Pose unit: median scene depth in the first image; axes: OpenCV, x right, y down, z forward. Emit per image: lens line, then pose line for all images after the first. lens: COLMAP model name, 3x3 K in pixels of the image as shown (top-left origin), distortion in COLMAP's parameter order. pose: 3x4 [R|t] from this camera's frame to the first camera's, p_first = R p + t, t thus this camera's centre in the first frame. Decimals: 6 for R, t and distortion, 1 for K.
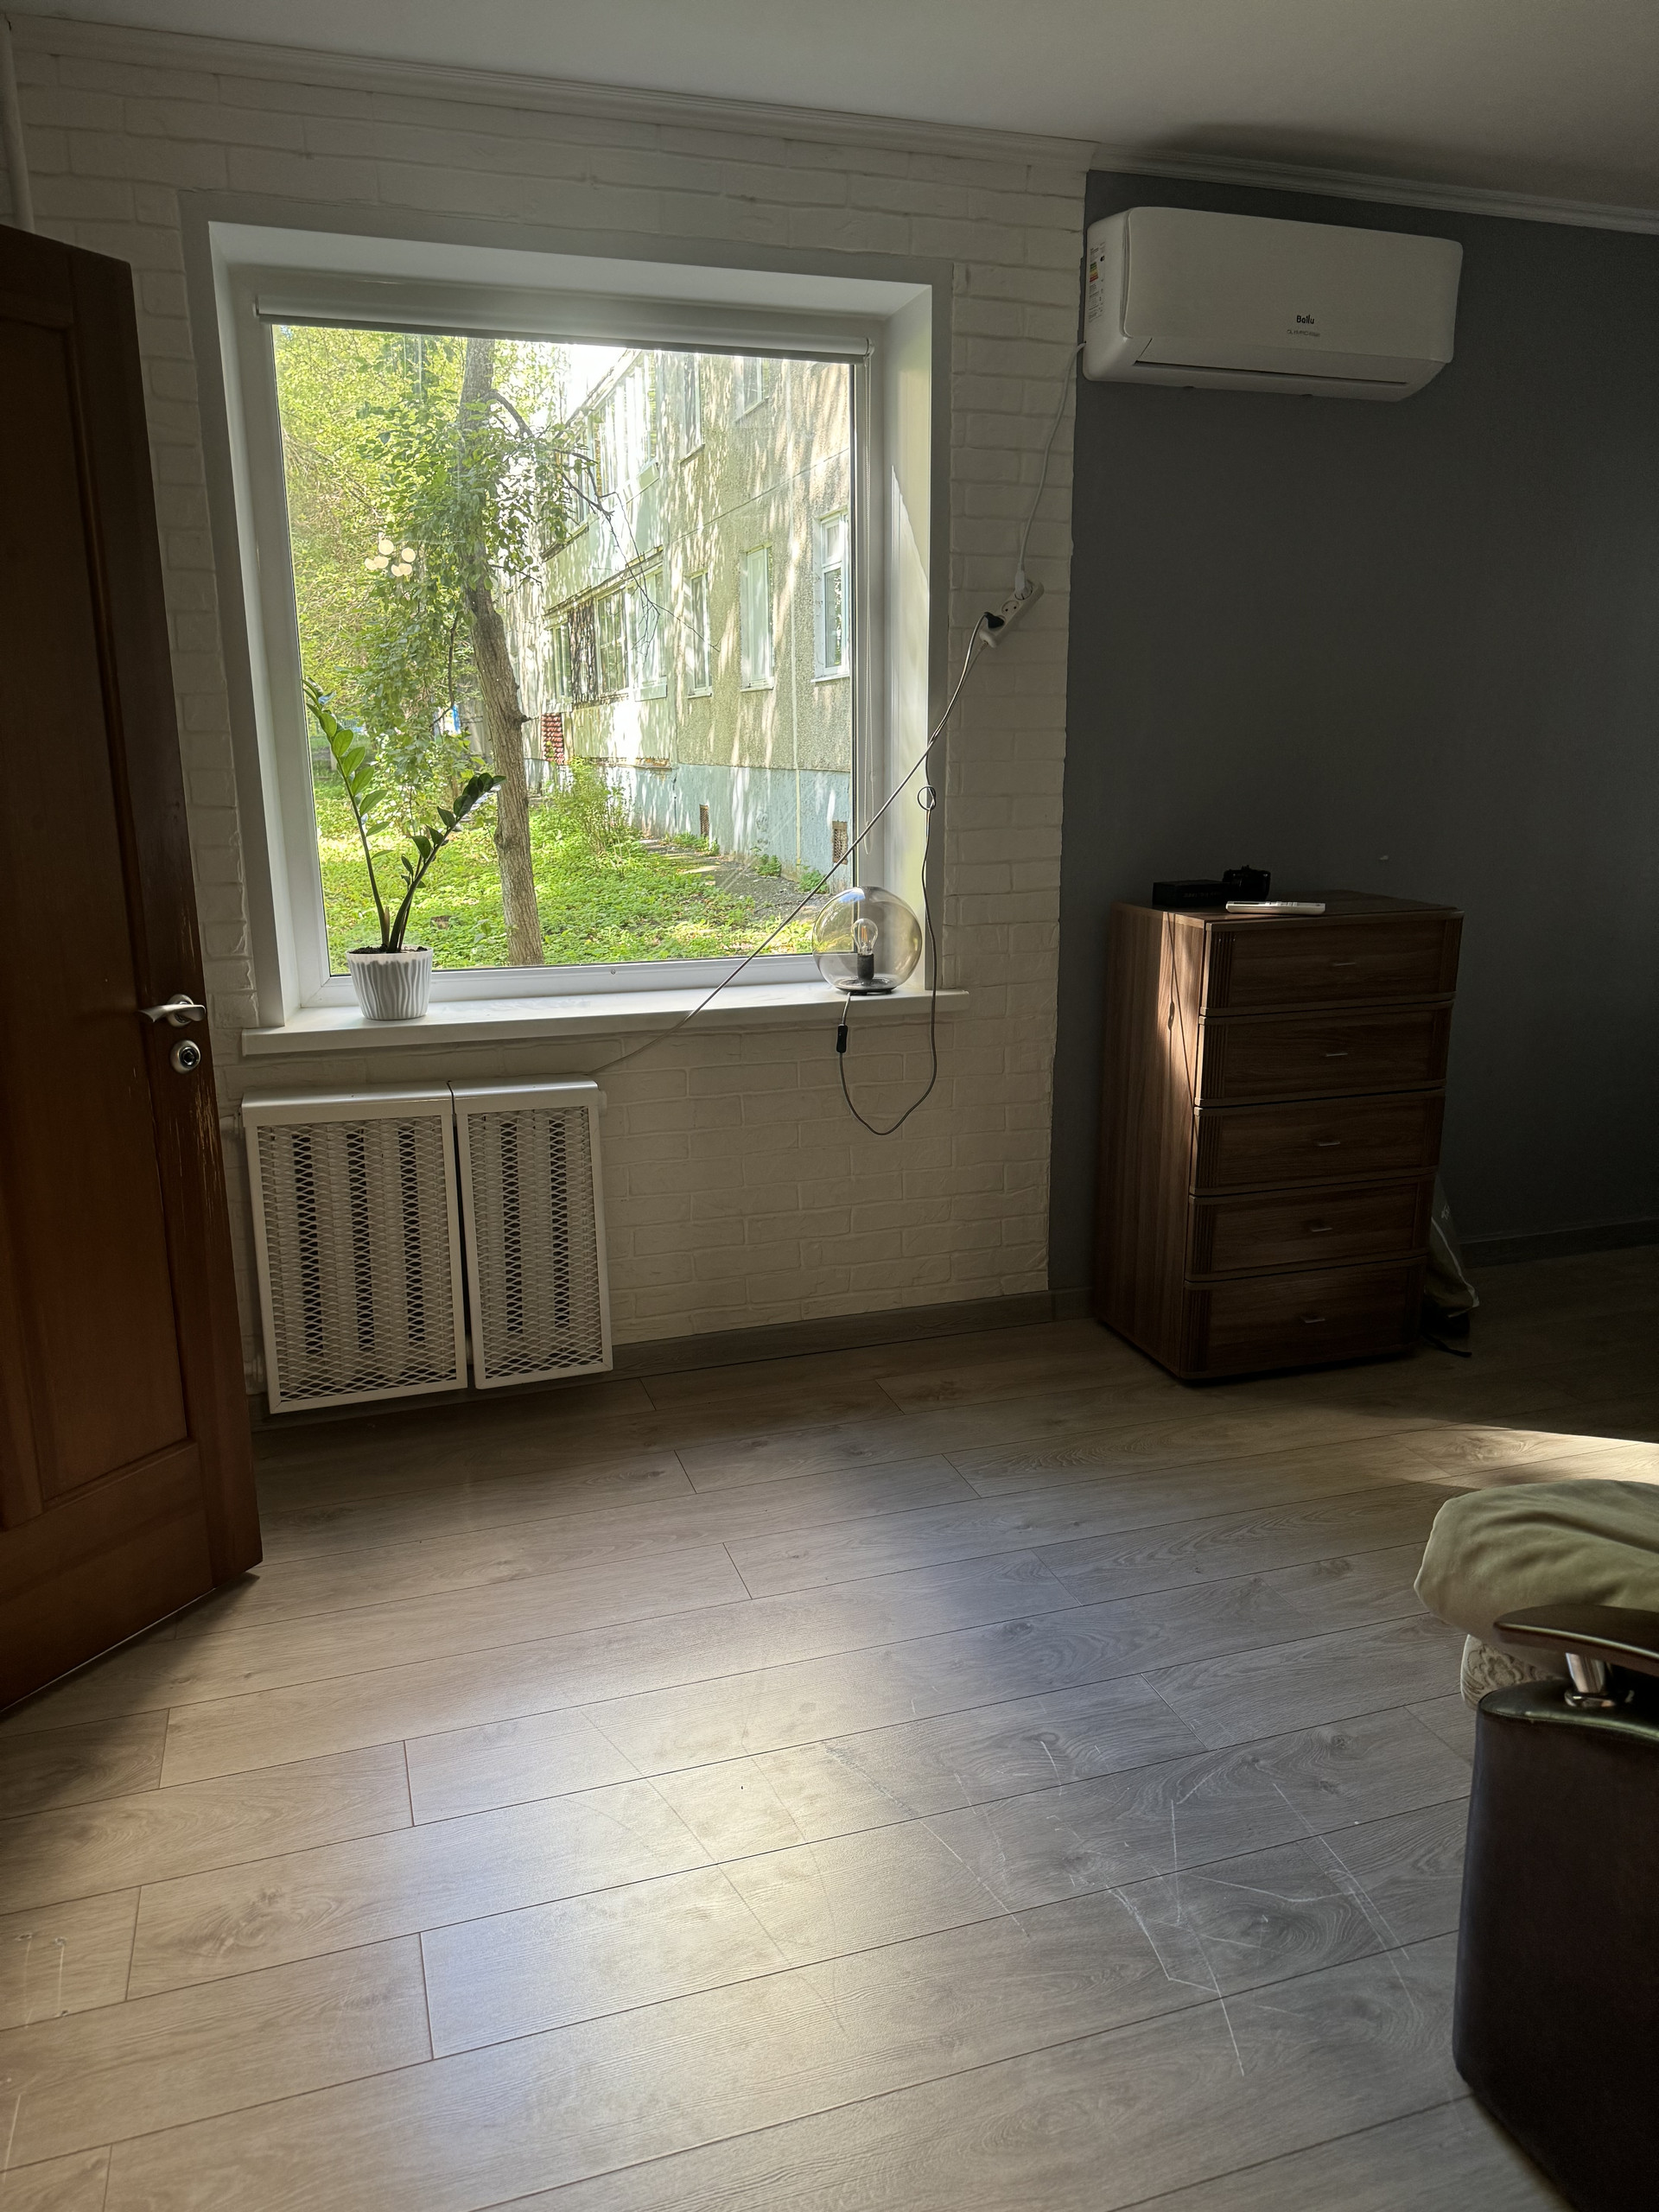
lens RADIAL K [[1548.5, 0, 831.3], [0, 1548.5, 1116.3], [0, 0, 1]] dist [0.064808, -0.086676]
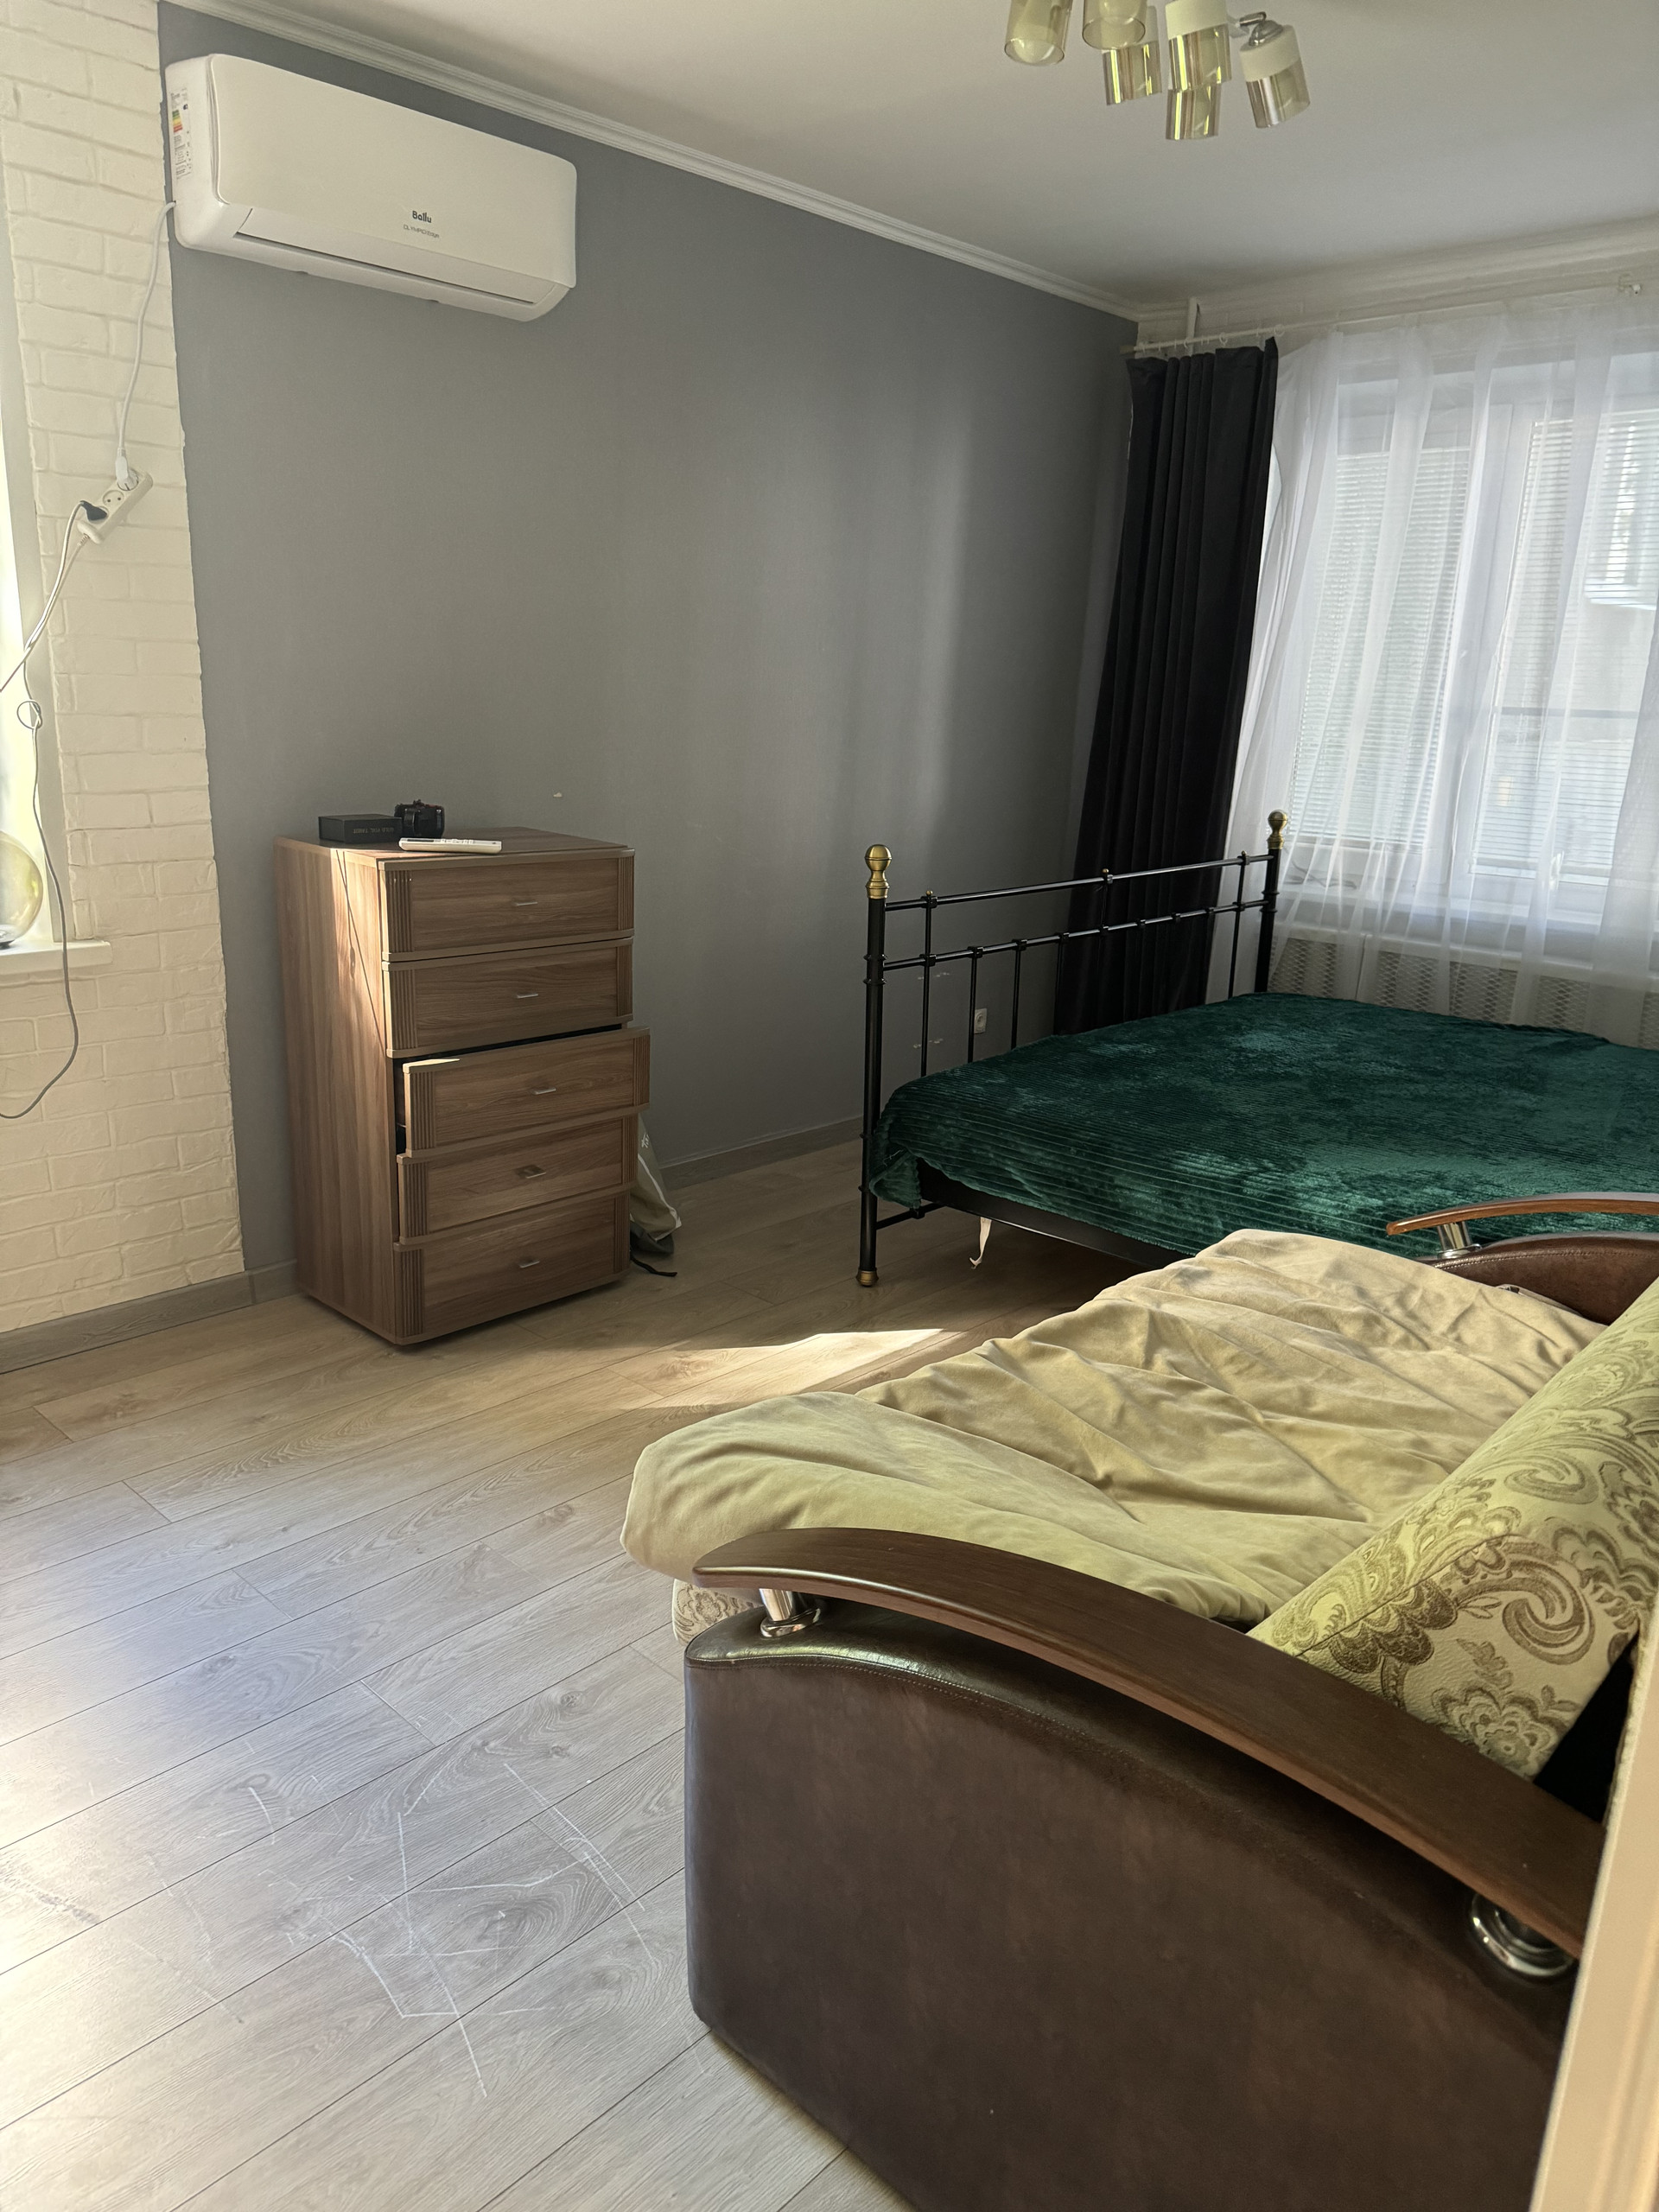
lens RADIAL K [[1548.5, 0, 815.7], [0, 1548.5, 1123.0], [0, 0, 1]] dist [0.064808, -0.086676]
pose [[0.885091, -0.092518, 0.456129, 0.033142], [0.073007, 0.995509, 0.060257, -0.005708], [-0.459656, -0.020032, 0.887871, 0.045491]]
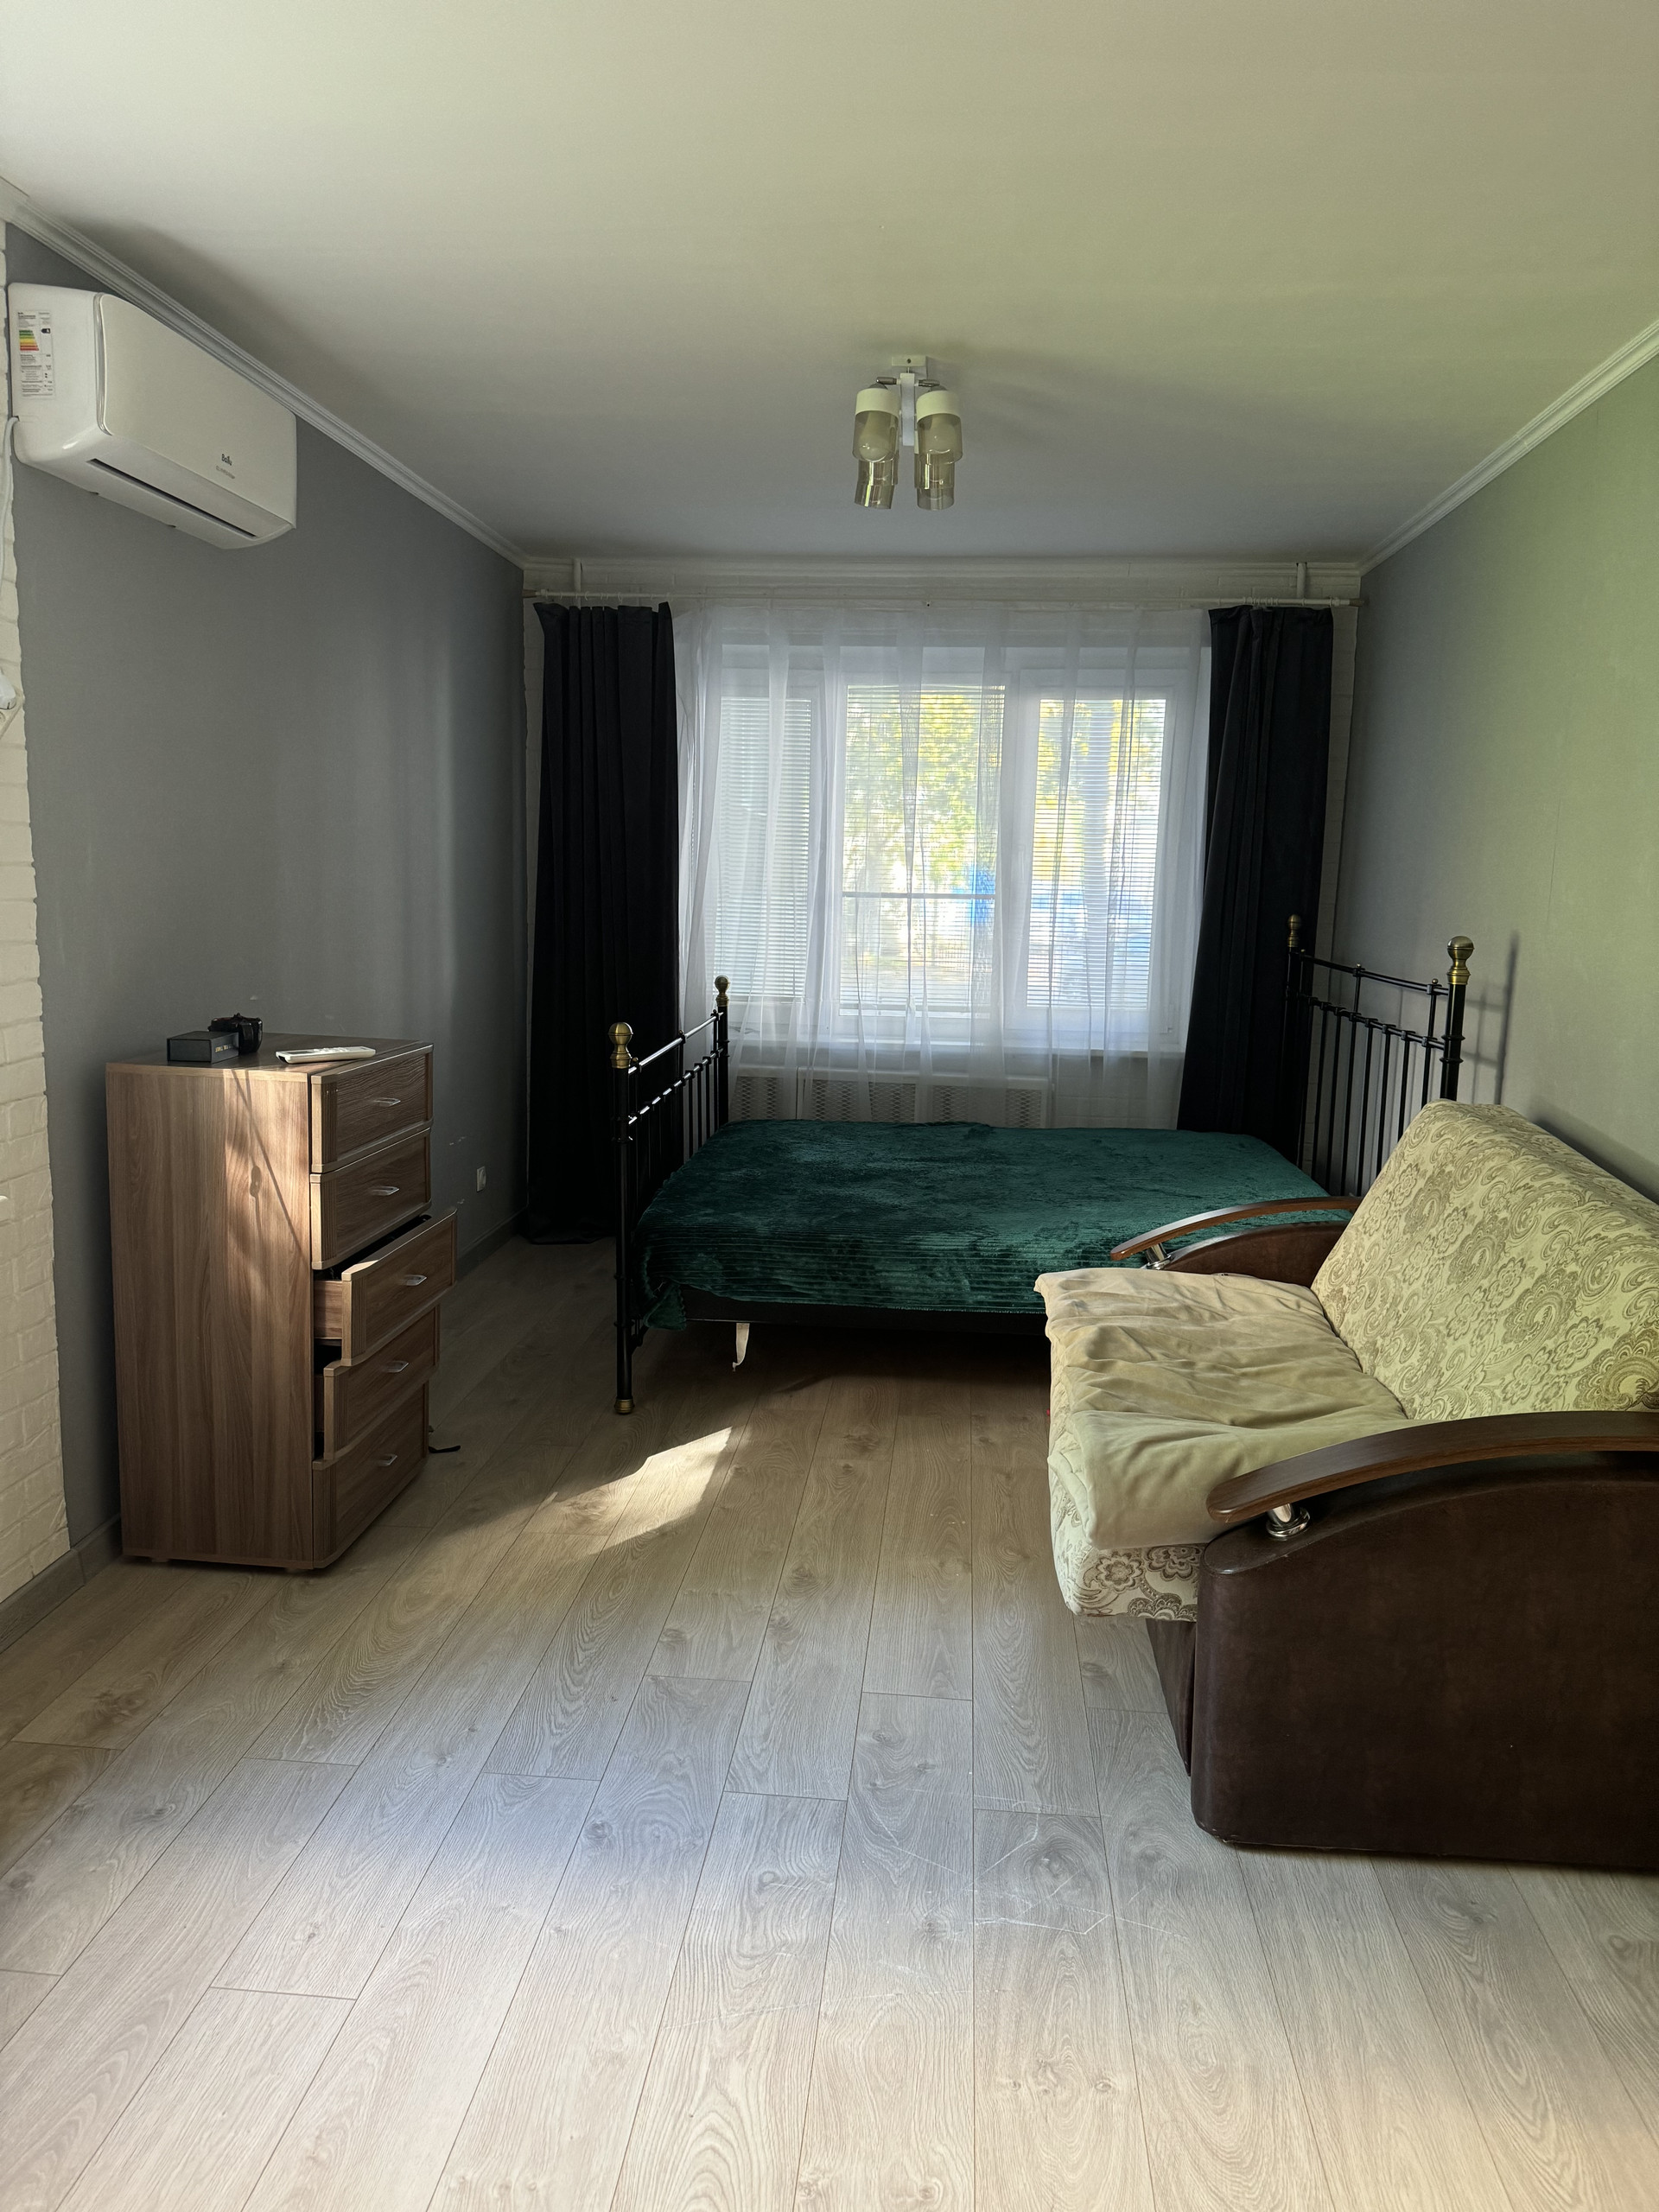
lens RADIAL K [[1548.5, 0, 827.8], [0, 1548.5, 1113.0], [0, 0, 1]] dist [0.064808, -0.086676]
pose [[0.401029, -0.125346, 0.907449, -0.486301], [0.192228, 0.980054, 0.050424, -0.089338], [-0.895670, 0.154216, 0.417125, 0.326582]]
